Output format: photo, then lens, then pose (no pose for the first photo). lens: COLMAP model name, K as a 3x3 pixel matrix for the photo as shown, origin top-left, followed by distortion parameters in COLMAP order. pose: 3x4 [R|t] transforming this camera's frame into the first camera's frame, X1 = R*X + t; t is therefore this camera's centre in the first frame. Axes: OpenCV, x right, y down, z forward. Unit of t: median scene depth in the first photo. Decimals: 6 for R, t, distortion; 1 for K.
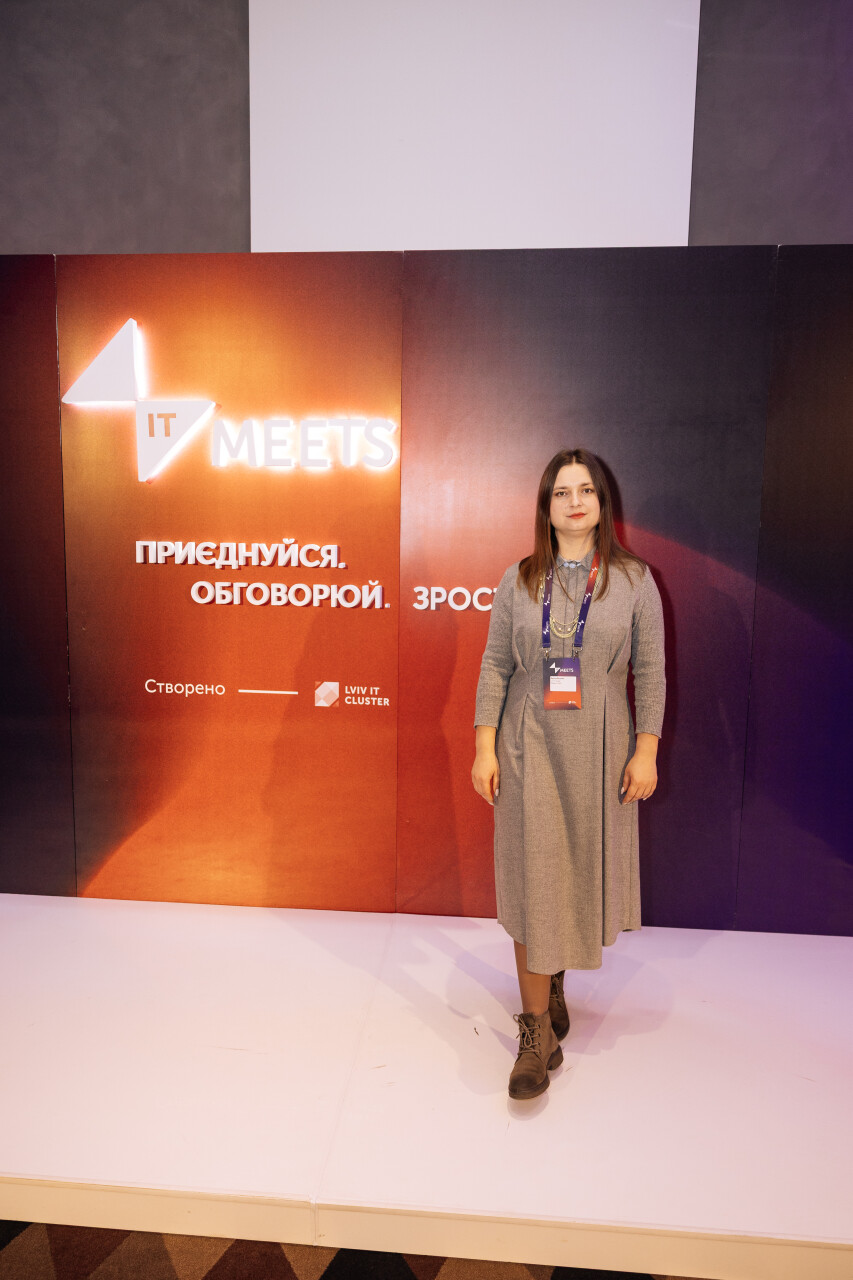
lens RADIAL K [[895.6, 0, 424.8], [0, 895.6, 637.4], [0, 0, 1]] dist [0.002076, -0.001425]
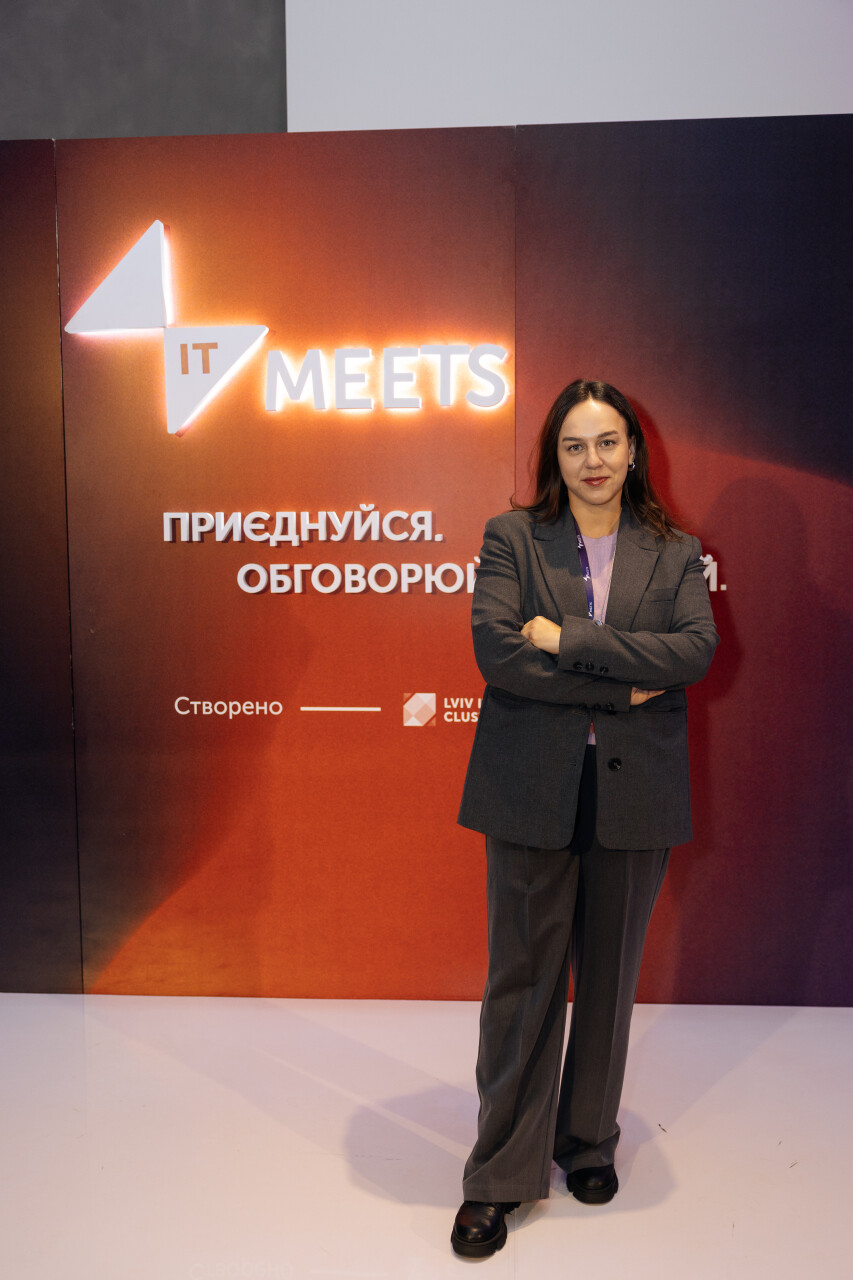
lens RADIAL K [[1299.4, 0, 428.1], [0, 1299.4, 657.2], [0, 0, 1]] dist [-0.003080, 0.007198]
pose [[0.999593, -0.024364, 0.014849, -0.118331], [0.024729, 0.999383, -0.024924, 0.047135], [-0.014232, 0.025281, 0.999579, -0.094851]]
